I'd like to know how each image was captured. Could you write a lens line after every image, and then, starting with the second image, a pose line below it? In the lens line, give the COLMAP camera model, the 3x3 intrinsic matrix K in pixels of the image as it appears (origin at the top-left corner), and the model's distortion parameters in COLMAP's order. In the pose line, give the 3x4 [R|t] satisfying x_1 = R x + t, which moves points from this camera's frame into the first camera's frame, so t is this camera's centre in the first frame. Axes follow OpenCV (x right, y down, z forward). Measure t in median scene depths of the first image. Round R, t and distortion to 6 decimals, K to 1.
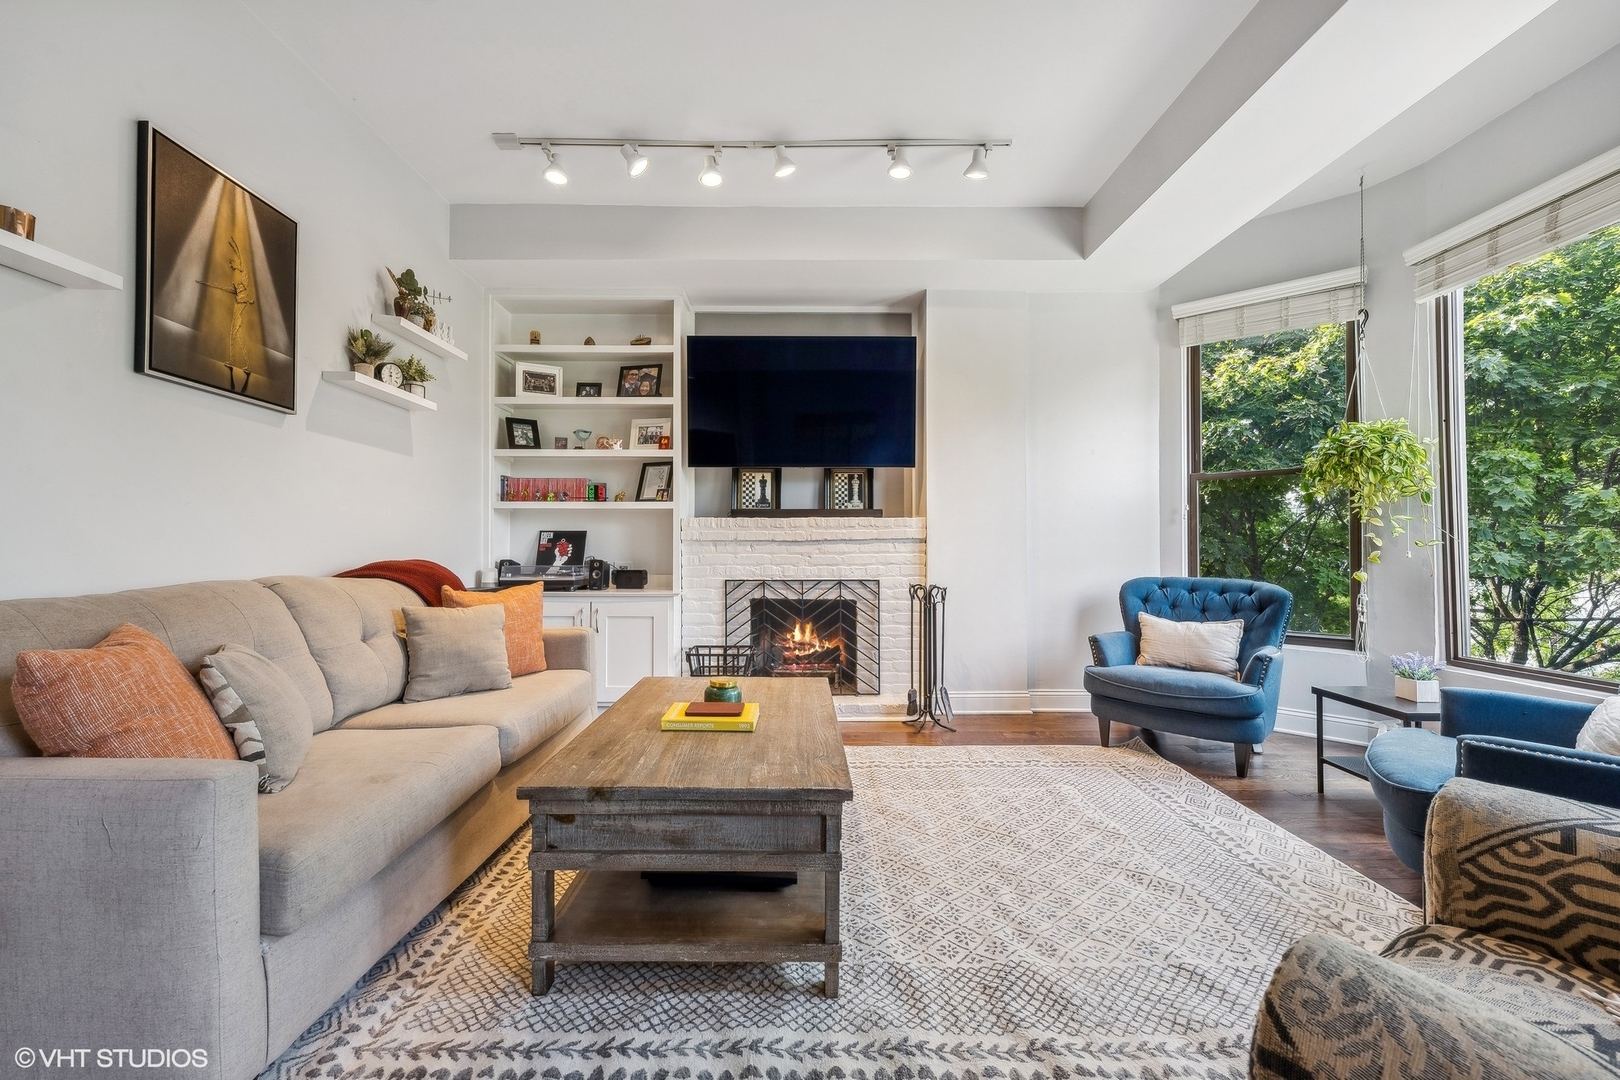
lens RADIAL K [[654.9, 0, 772.0], [0, 654.9, 538.0], [0, 0, 1]] dist [0.000925, -0.000209]
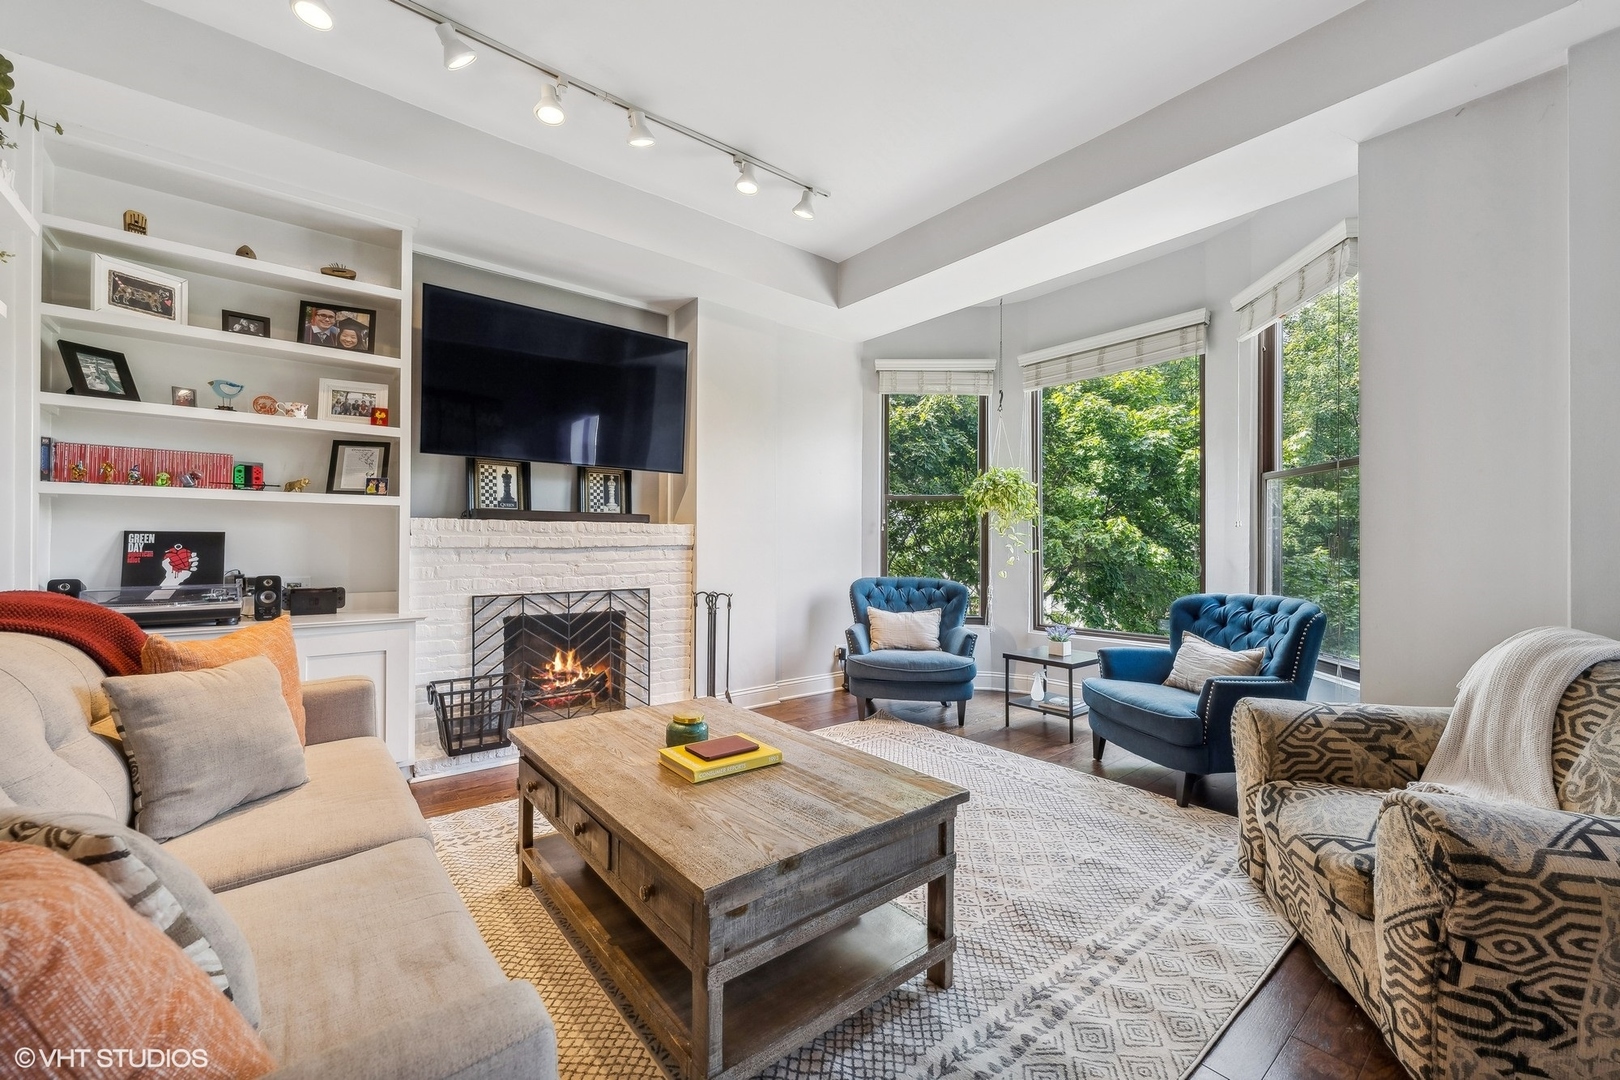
lens RADIAL K [[654.9, 0, 812.7], [0, 654.9, 540.3], [0, 0, 1]] dist [0.000925, -0.000209]
pose [[0.771285, 0.005849, 0.636463, -0.269503], [-0.011308, 0.999926, 0.004515, -0.013889], [-0.636389, -0.010680, 0.771294, 0.109548]]
